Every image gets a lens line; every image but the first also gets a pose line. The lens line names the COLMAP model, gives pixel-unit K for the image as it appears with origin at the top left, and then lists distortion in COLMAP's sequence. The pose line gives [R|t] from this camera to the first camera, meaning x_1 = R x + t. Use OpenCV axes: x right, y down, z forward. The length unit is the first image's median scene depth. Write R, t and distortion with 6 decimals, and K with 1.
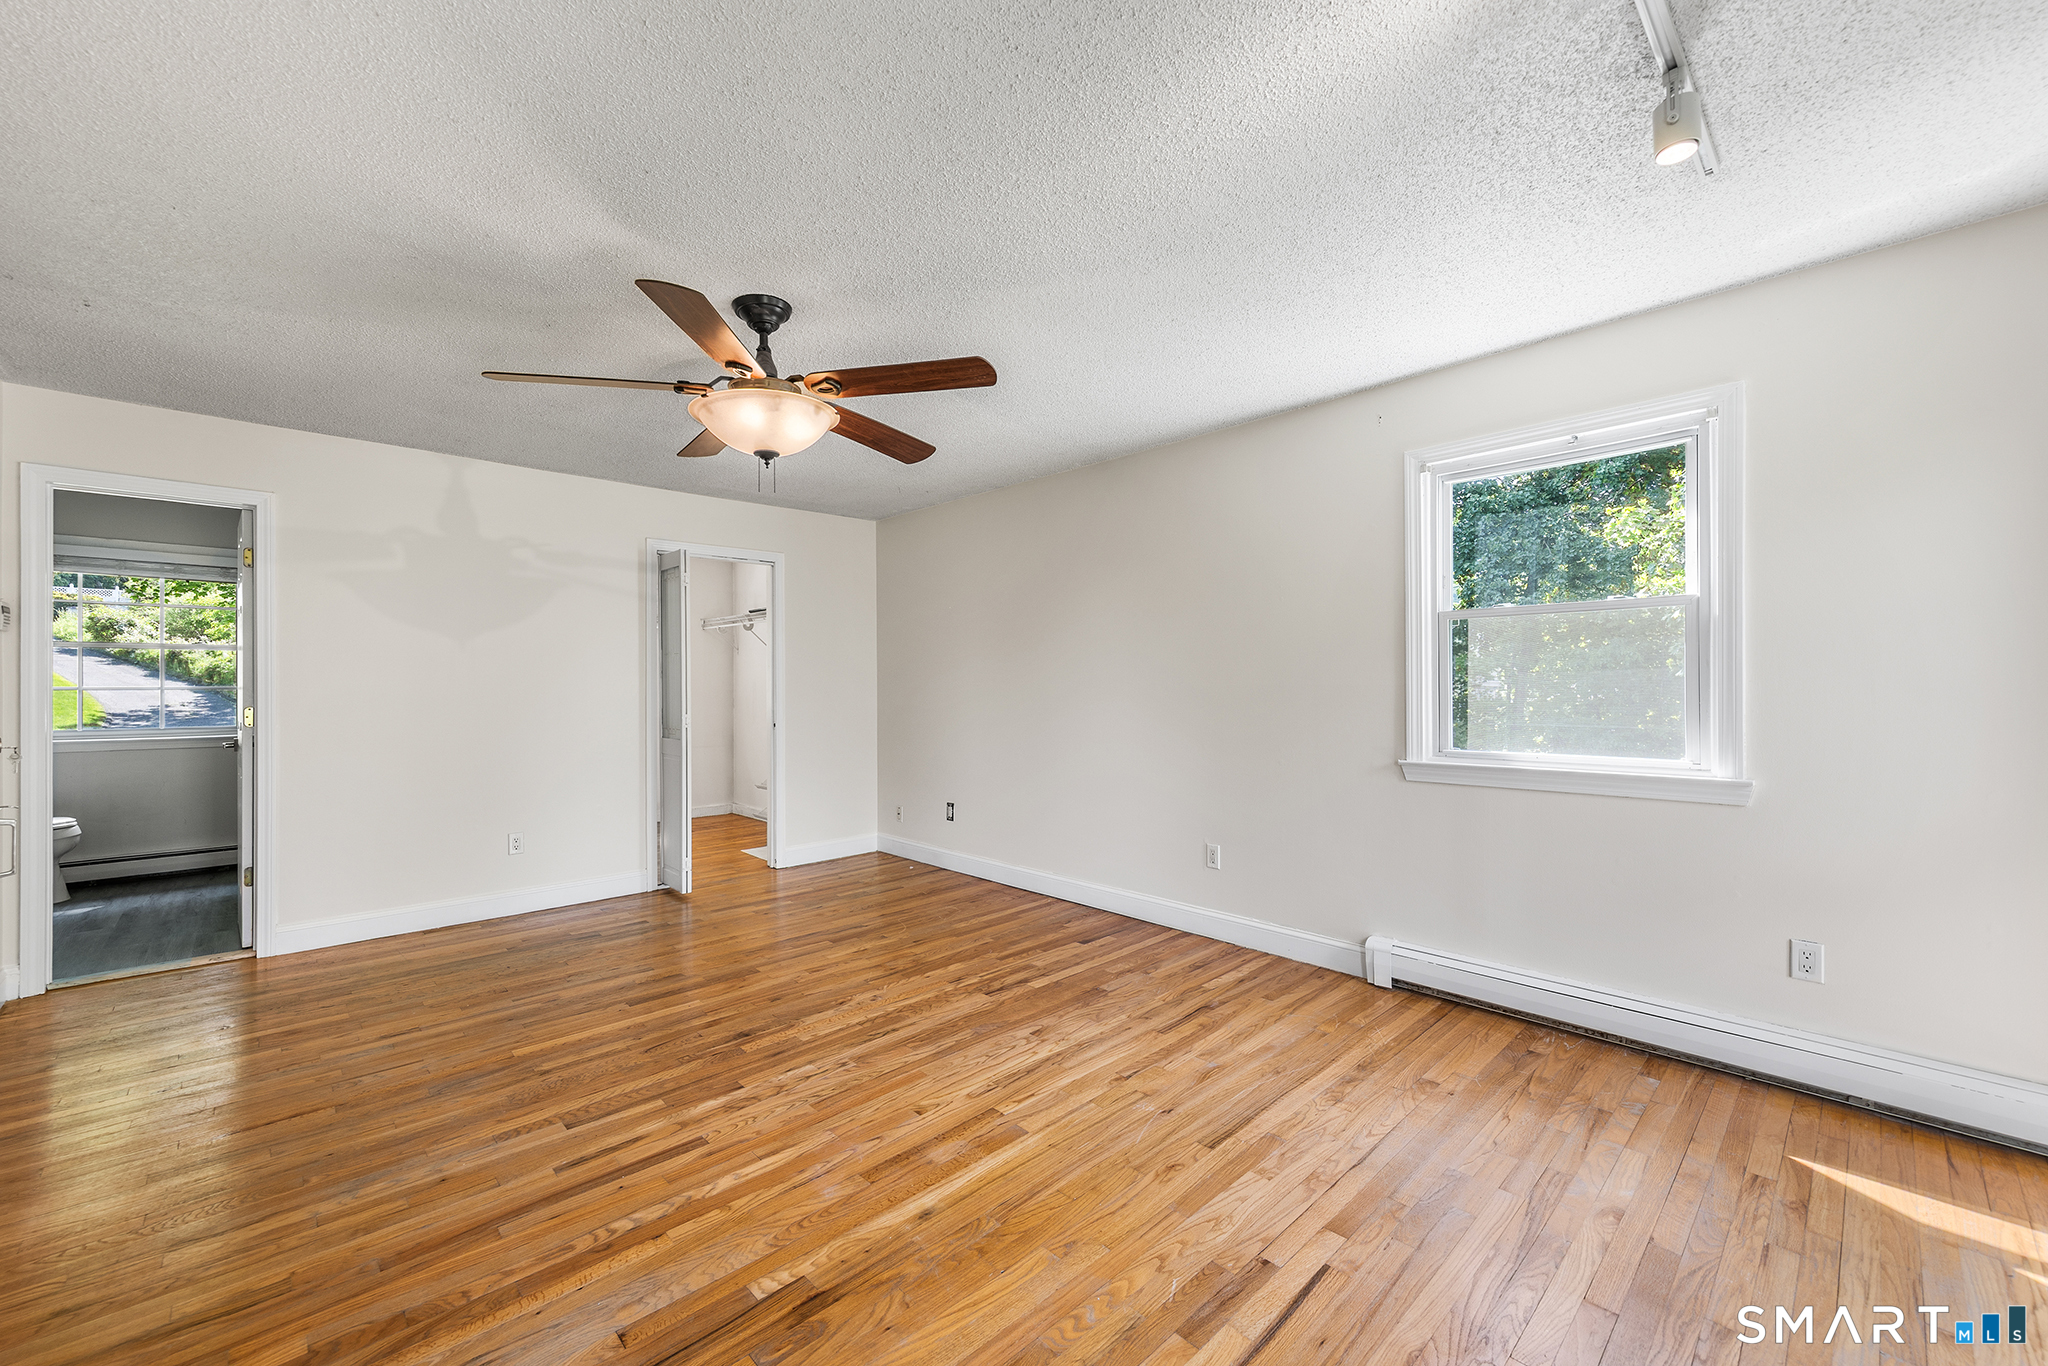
lens RADIAL K [[809.0, 0, 1019.0], [0, 809.0, 682.0], [0, 0, 1]] dist [0.000741, -0.000095]
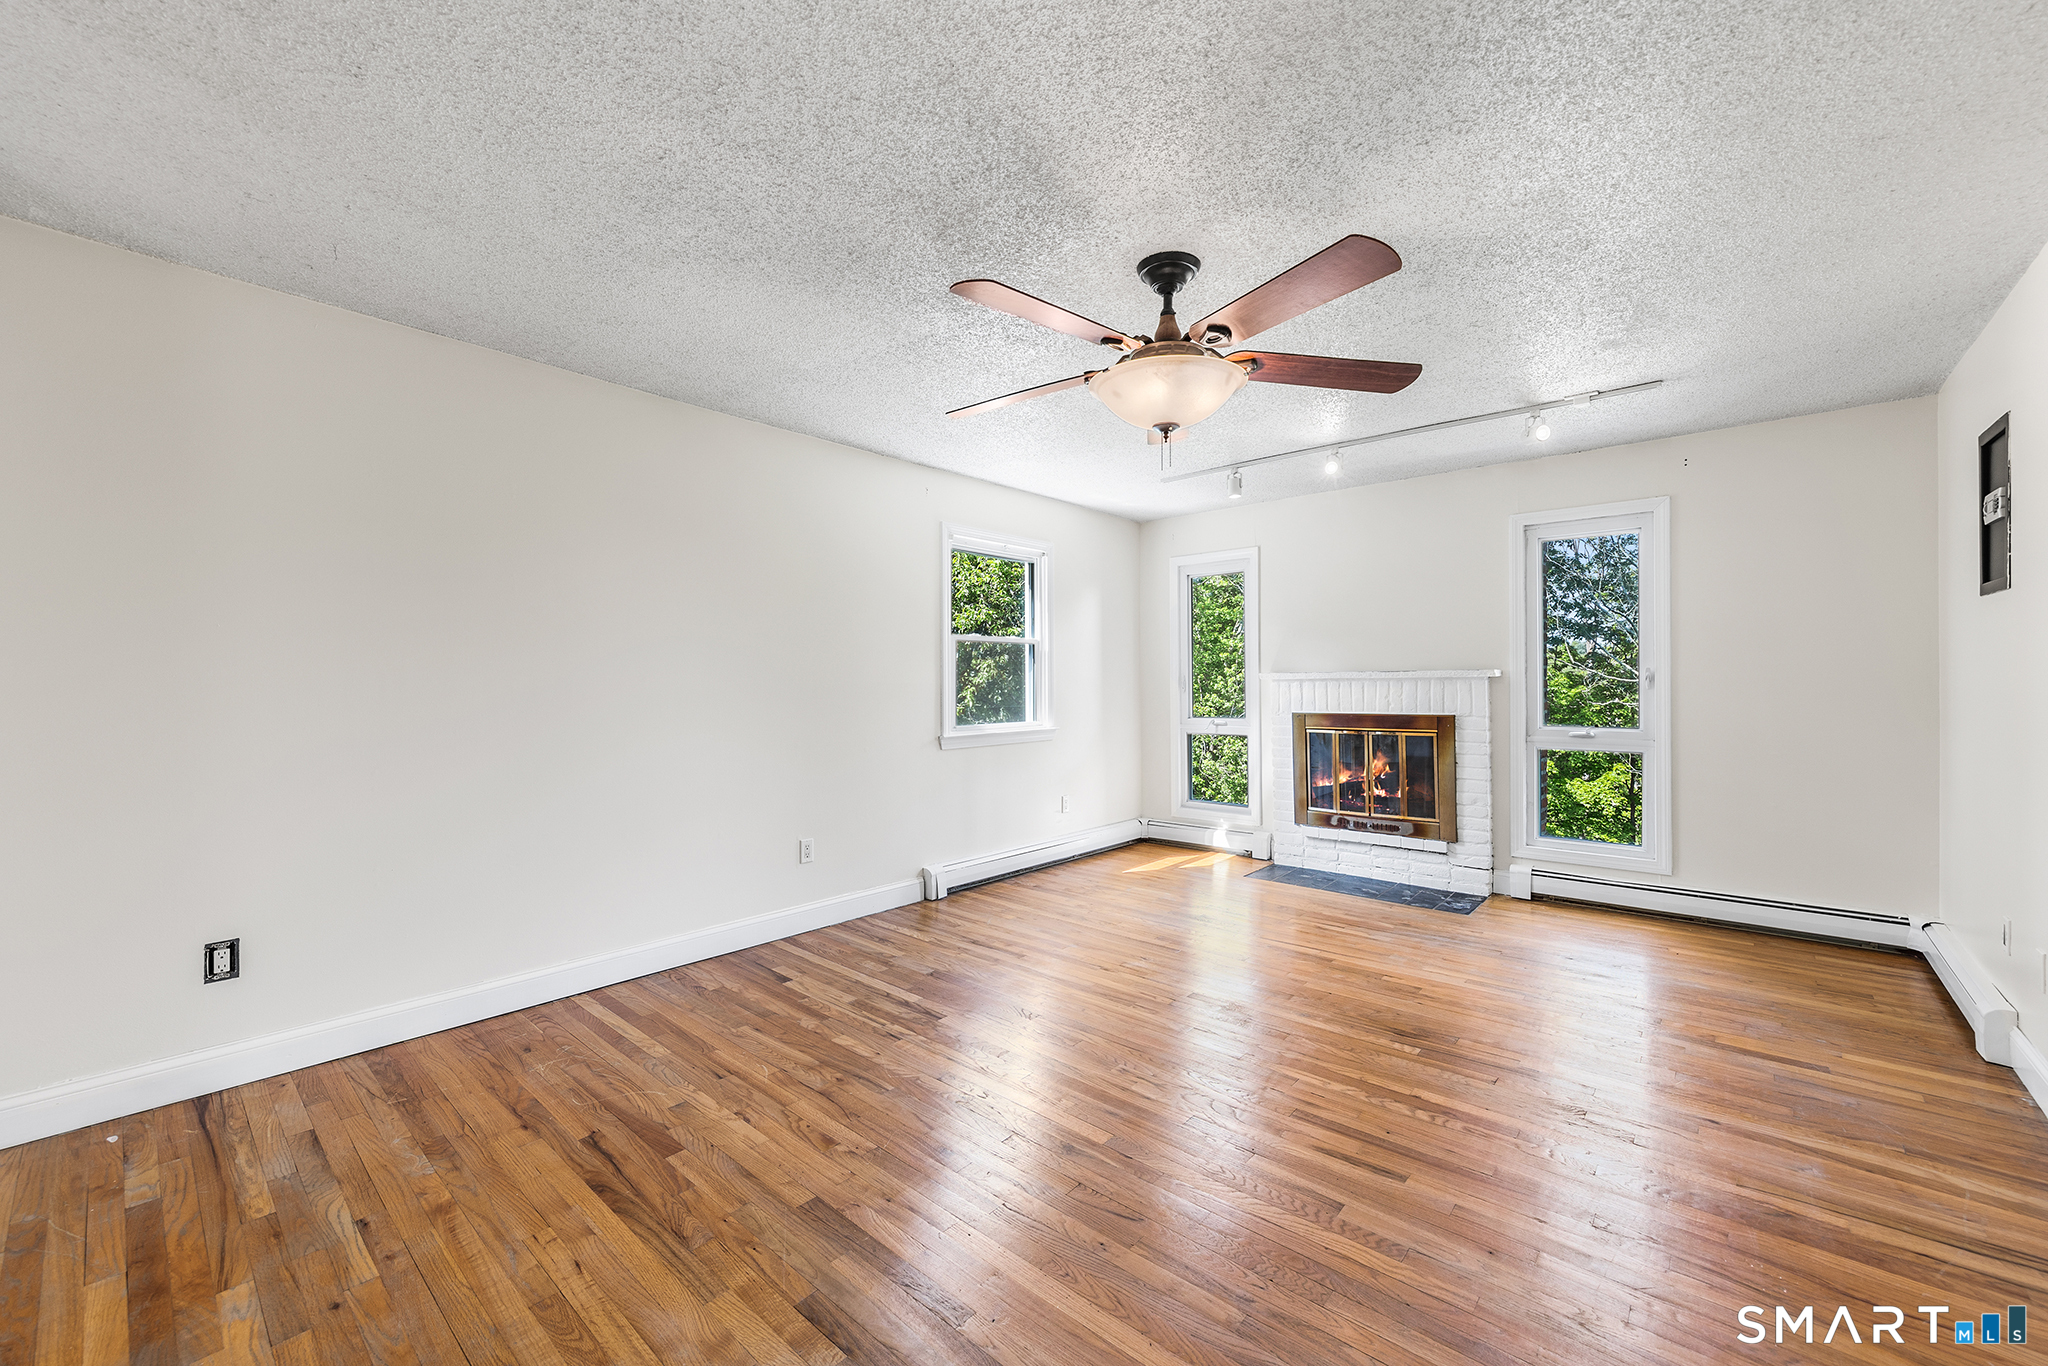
lens RADIAL K [[809.0, 0, 1019.7], [0, 809.0, 682.7], [0, 0, 1]] dist [0.000741, -0.000095]
pose [[-0.085392, 0.005699, 0.996331, -0.857548], [0.002772, 0.999981, -0.005483, 0.011529], [-0.996344, 0.002294, -0.085406, 0.882947]]
